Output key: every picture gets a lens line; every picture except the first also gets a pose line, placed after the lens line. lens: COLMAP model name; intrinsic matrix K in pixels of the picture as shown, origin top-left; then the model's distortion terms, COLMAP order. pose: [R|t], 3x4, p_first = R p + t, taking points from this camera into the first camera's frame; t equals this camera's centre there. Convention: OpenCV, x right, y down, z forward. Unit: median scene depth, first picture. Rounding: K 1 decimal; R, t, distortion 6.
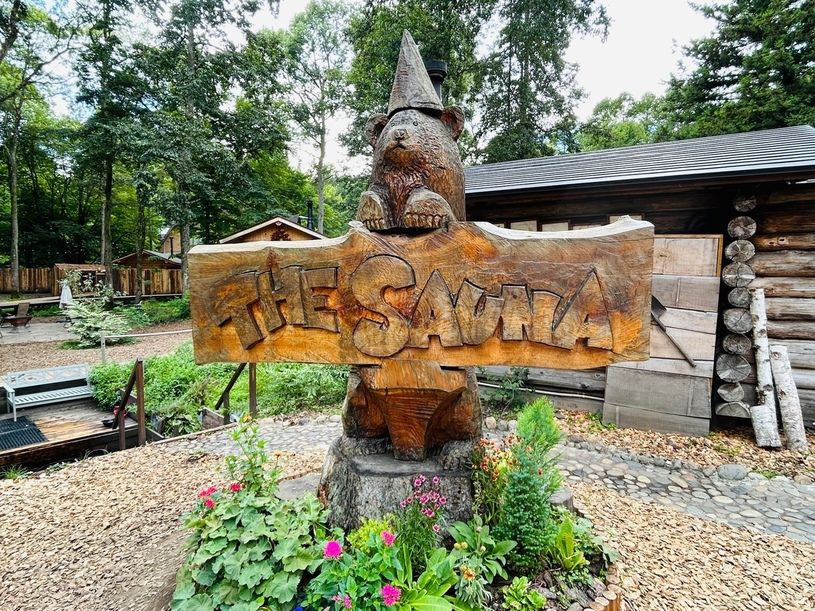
lens RADIAL K [[482.5, 0, 407.8], [0, 482.5, 309.2], [0, 0, 1]] dist [0.002424, -0.001683]
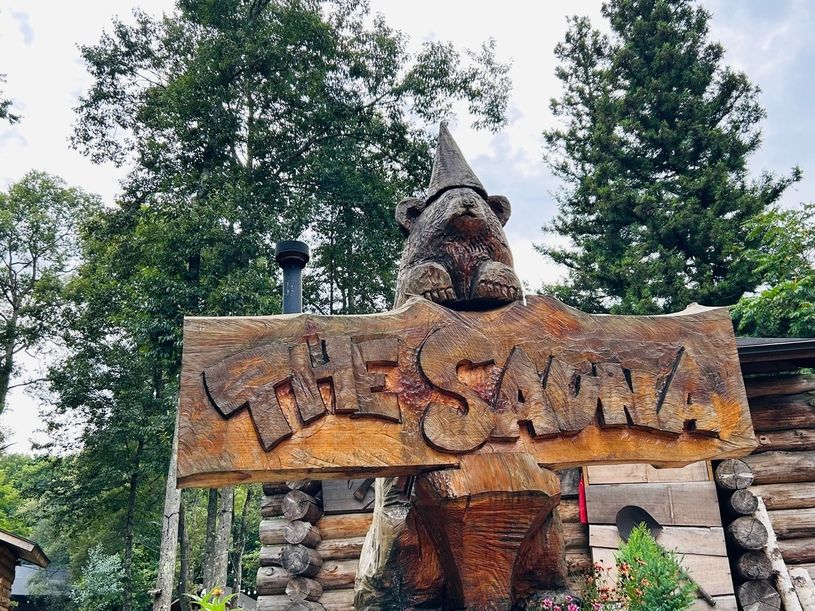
lens RADIAL K [[793.1, 0, 406.2], [0, 793.1, 301.8], [0, 0, 1]] dist [0.034701, 0.000000]
pose [[0.940220, 0.090292, 0.328381, -0.559269], [0.072850, 0.888577, -0.452907, 0.442656], [-0.332686, 0.449754, 0.828880, -0.112693]]
